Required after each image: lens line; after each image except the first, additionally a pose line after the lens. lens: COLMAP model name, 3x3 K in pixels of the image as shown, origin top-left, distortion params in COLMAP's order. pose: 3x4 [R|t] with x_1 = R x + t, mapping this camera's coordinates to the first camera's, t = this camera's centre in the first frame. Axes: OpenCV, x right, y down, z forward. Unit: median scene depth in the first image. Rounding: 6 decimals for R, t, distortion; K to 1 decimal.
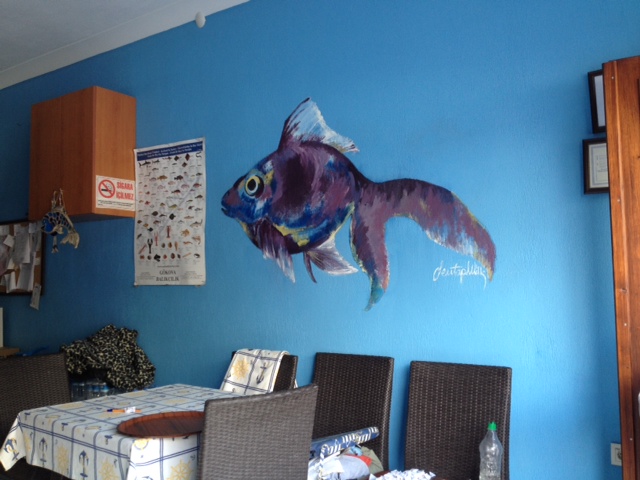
lens RADIAL K [[650.8, 0, 319.2], [0, 650.8, 240.7], [0, 0, 1]] dist [0.190426, 0.000000]
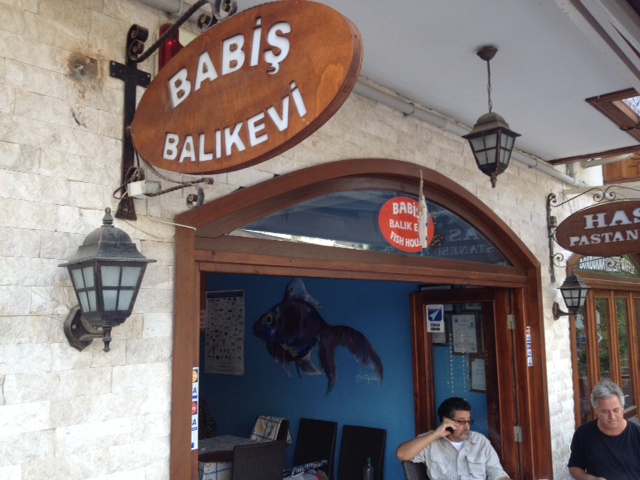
lens RADIAL K [[650.8, 0, 321.8], [0, 650.8, 239.3], [0, 0, 1]] dist [0.190426, 0.000000]
pose [[0.995458, -0.016809, -0.093703, 0.238271], [0.011679, 0.998417, -0.055025, -0.230261], [0.094480, 0.053681, 0.994078, -0.871467]]
